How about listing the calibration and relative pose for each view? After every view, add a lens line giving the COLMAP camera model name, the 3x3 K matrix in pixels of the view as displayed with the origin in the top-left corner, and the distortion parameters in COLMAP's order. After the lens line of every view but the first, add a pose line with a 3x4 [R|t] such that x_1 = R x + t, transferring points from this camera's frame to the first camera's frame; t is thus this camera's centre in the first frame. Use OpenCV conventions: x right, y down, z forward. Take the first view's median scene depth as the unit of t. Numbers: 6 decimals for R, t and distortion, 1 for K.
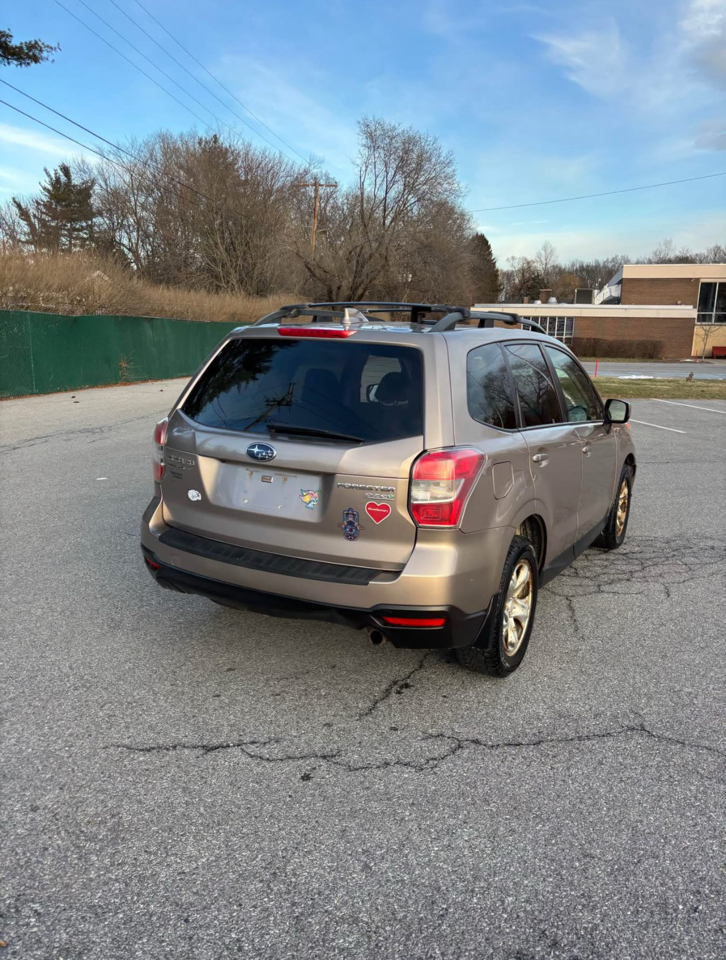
lens RADIAL K [[730.0, 0, 369.4], [0, 730.0, 474.9], [0, 0, 1]] dist [0.048835, -0.050343]
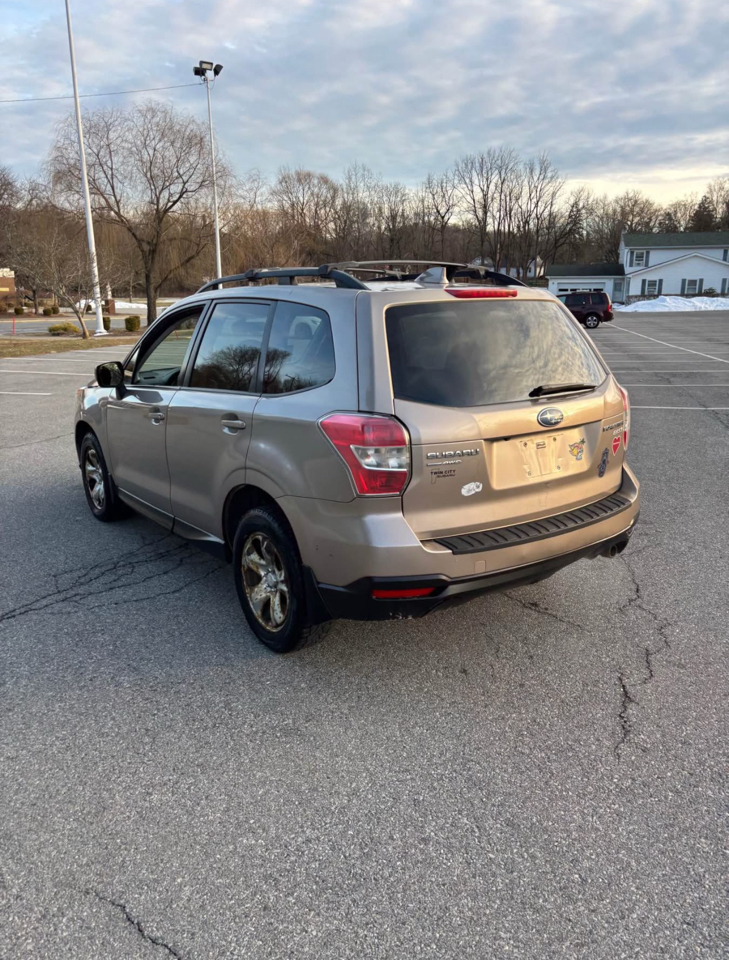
lens RADIAL K [[730.0, 0, 372.5], [0, 730.0, 478.7], [0, 0, 1]] dist [0.048835, -0.050343]
pose [[0.421133, -0.250694, 0.871665, -0.944626], [0.196974, 0.963385, 0.181907, -0.148942], [-0.885352, 0.095088, 0.455093, 0.646361]]
